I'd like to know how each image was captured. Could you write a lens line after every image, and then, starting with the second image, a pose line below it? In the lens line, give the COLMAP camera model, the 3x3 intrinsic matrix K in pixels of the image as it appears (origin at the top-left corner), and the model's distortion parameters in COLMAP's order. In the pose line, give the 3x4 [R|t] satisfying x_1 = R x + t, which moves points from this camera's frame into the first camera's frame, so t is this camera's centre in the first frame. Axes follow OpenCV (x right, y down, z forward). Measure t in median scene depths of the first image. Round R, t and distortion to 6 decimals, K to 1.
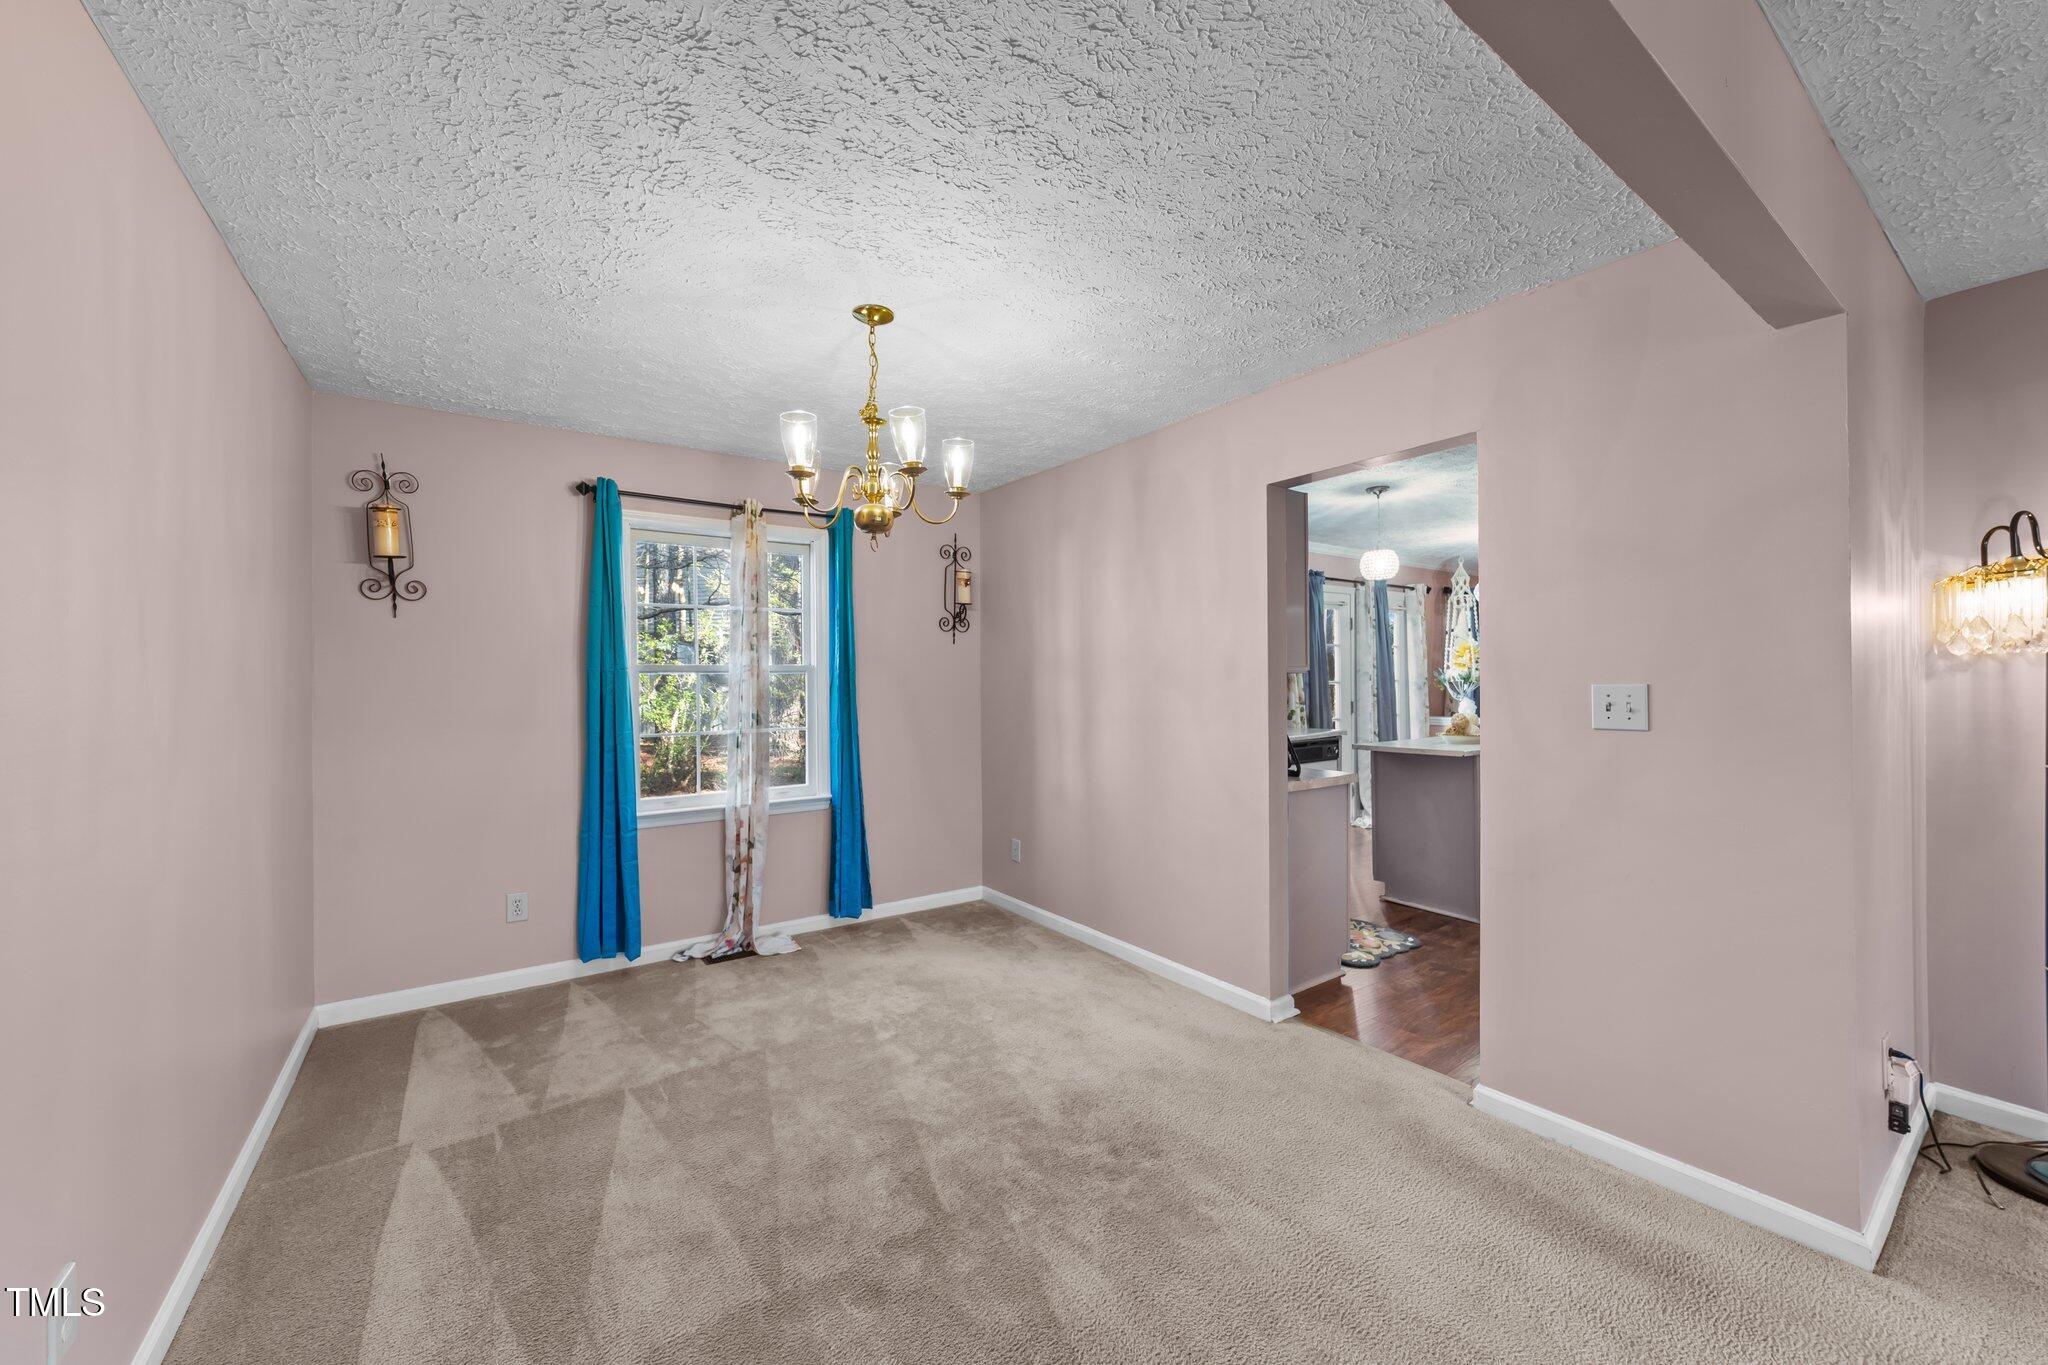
lens RADIAL K [[783.1, 0, 1043.4], [0, 783.1, 678.5], [0, 0, 1]] dist [-0.008765, 0.004663]
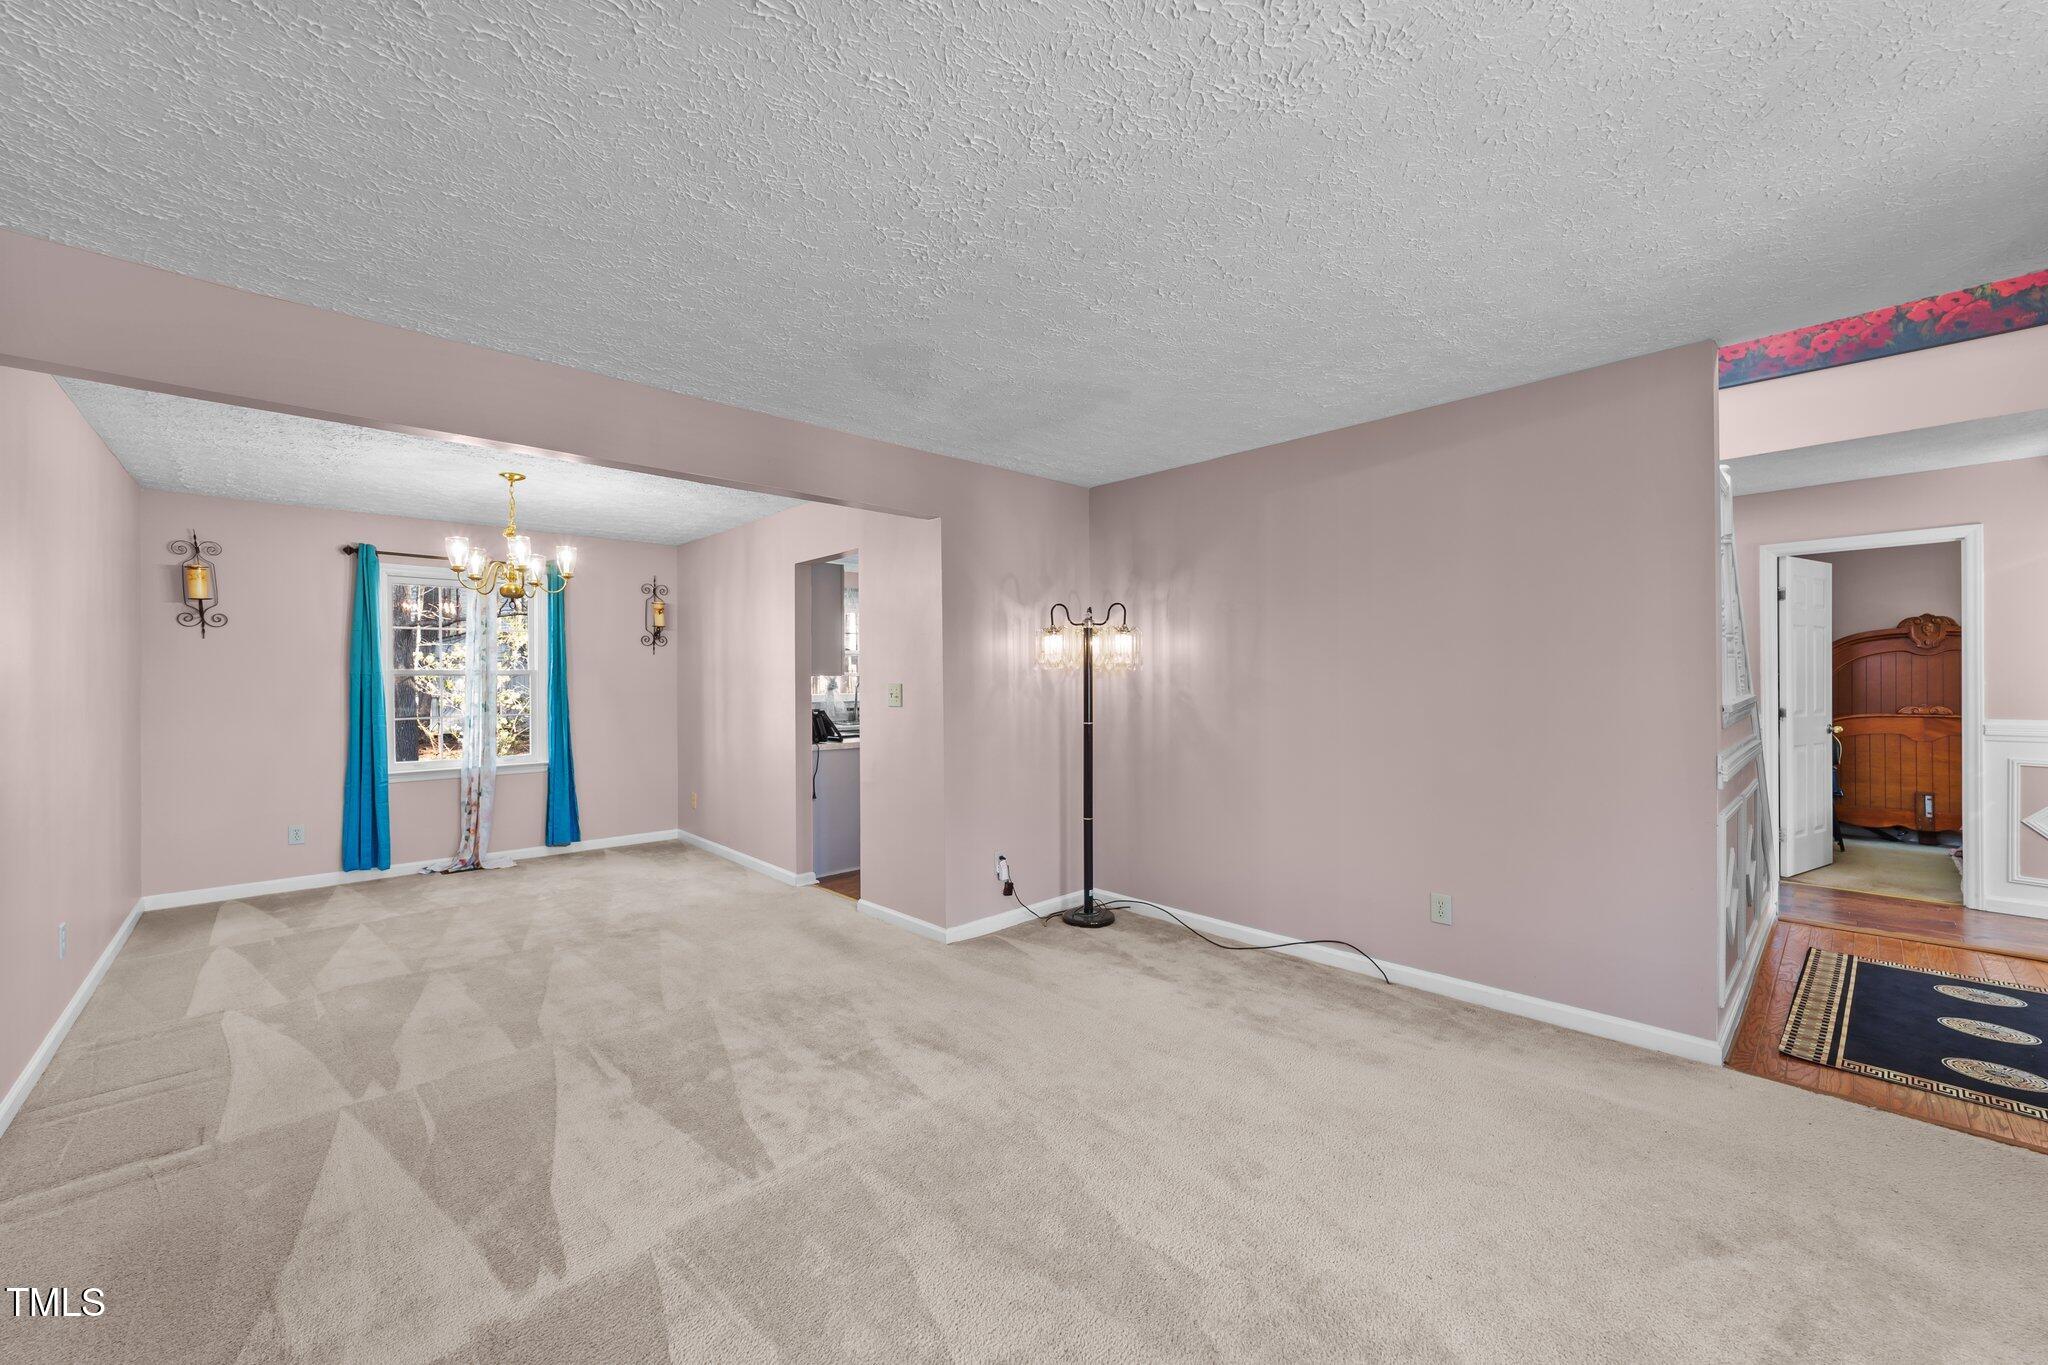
lens RADIAL K [[783.1, 0, 1030.0], [0, 783.1, 675.1], [0, 0, 1]] dist [-0.008765, 0.004663]
pose [[0.991052, 0.002430, 0.133451, 0.485785], [-0.001967, 0.999992, -0.003597, -0.005298], [-0.133458, 0.003302, 0.991049, -0.624046]]
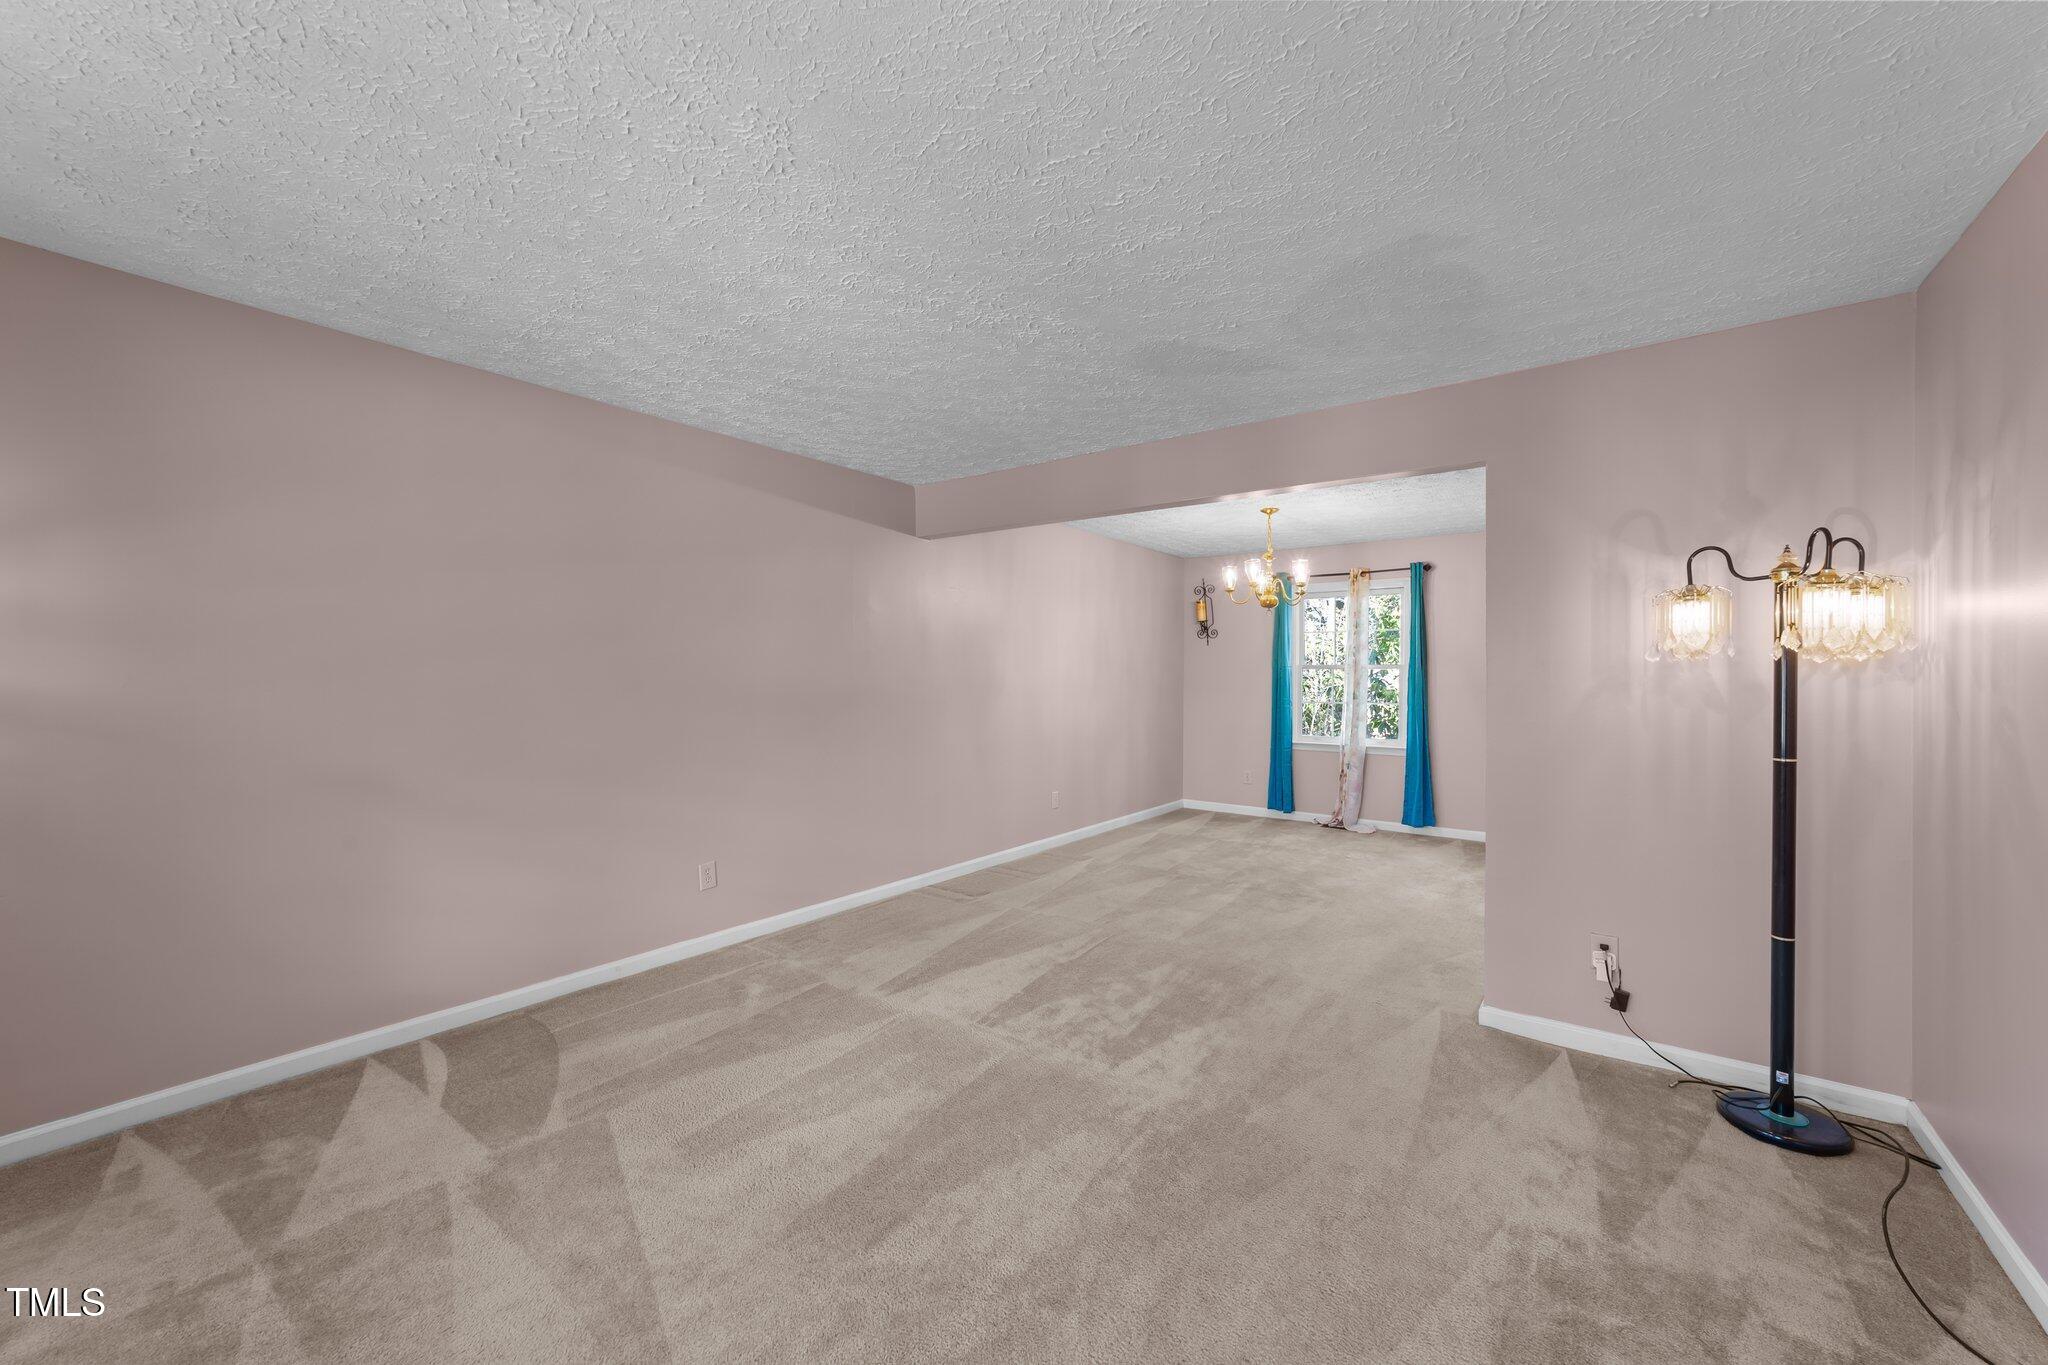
lens RADIAL K [[783.1, 0, 1035.7], [0, 783.1, 680.7], [0, 0, 1]] dist [-0.008765, 0.004663]
pose [[0.309040, 0.018070, -0.950877, 1.162687], [-0.002757, 0.999832, 0.018104, -0.012039], [0.951045, -0.002974, 0.309038, -0.218615]]
